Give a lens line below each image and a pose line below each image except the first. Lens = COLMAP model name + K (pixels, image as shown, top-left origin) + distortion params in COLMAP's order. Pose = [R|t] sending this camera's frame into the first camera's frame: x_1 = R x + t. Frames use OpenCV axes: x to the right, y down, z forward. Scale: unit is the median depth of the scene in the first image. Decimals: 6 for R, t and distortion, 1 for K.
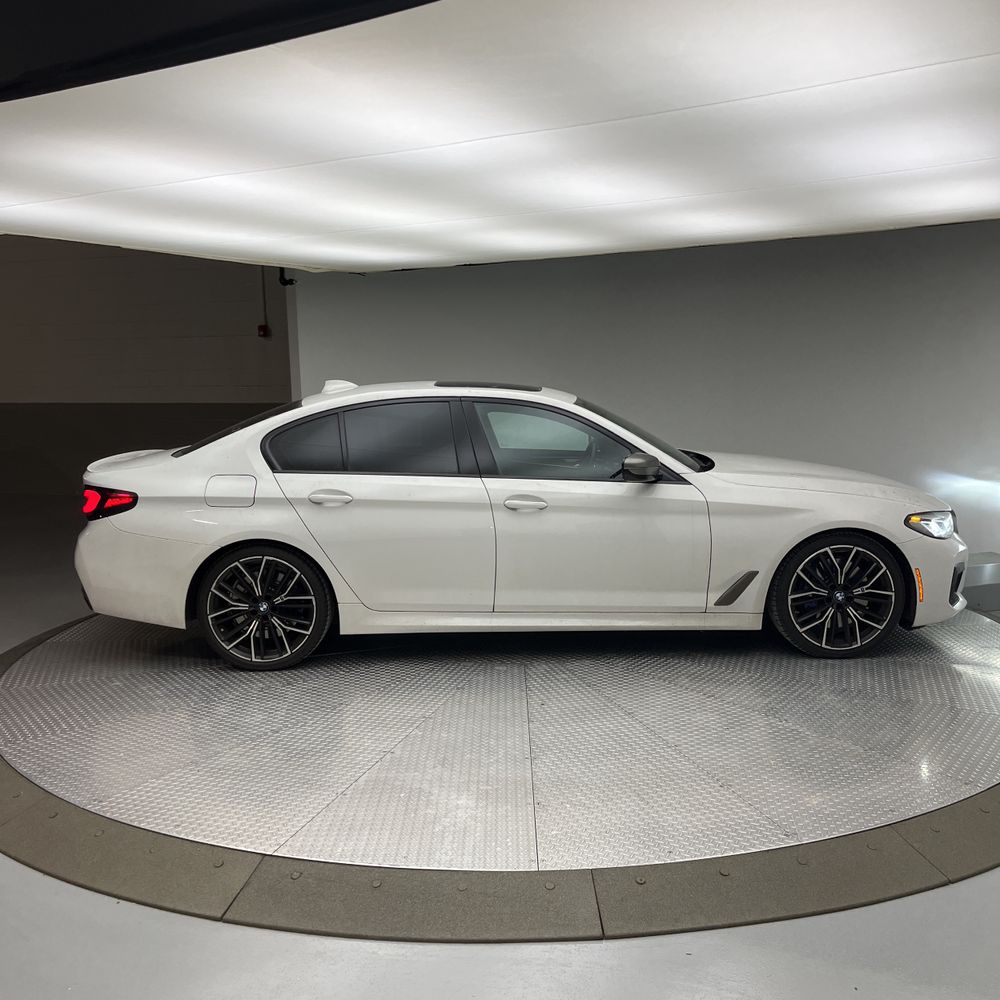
lens RADIAL K [[984.8, 0, 500.0], [0, 984.8, 500.0], [0, 0, 1]] dist [0.041199, -0.023726]
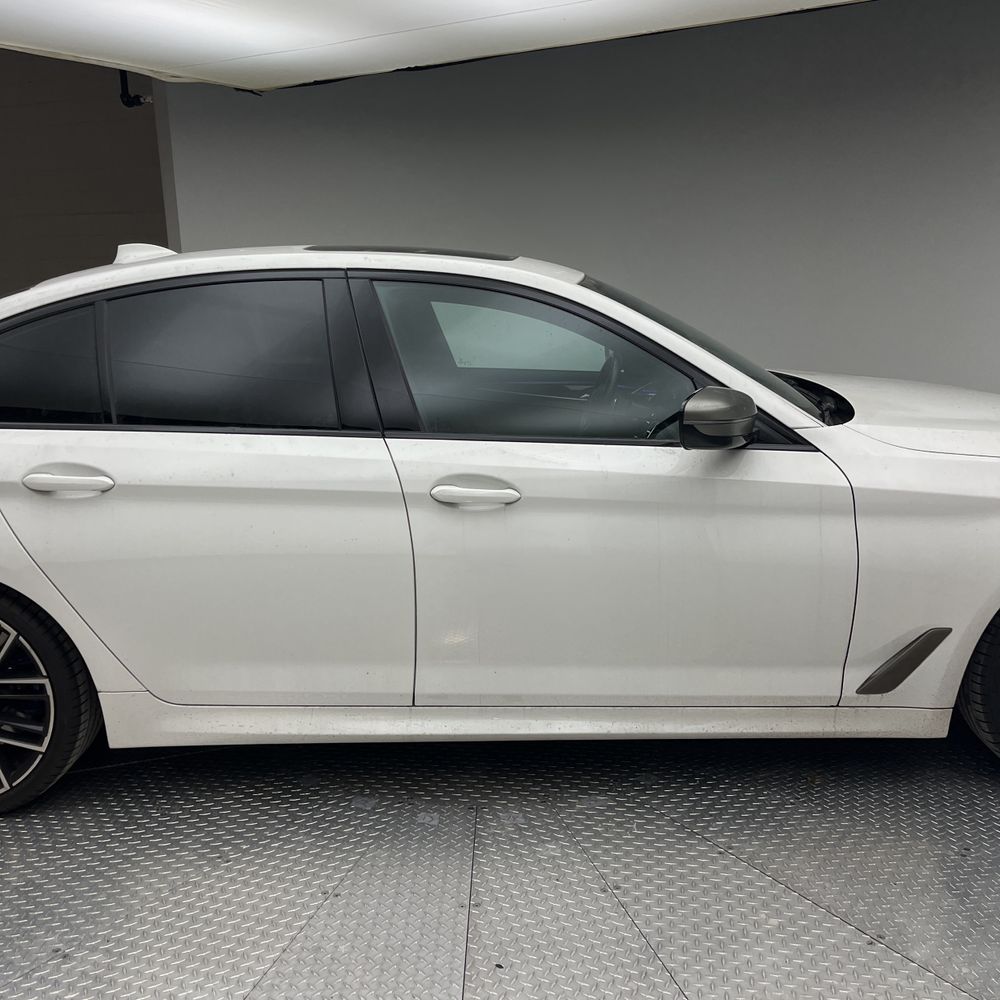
lens RADIAL K [[984.8, 0, 500.0], [0, 984.8, 500.0], [0, 0, 1]] dist [0.041199, -0.023726]
pose [[0.999948, 0.000342, -0.010152, 0.042407], [0.000637, 0.995358, 0.096235, -0.038776], [0.010137, -0.096237, 0.995307, 0.512442]]
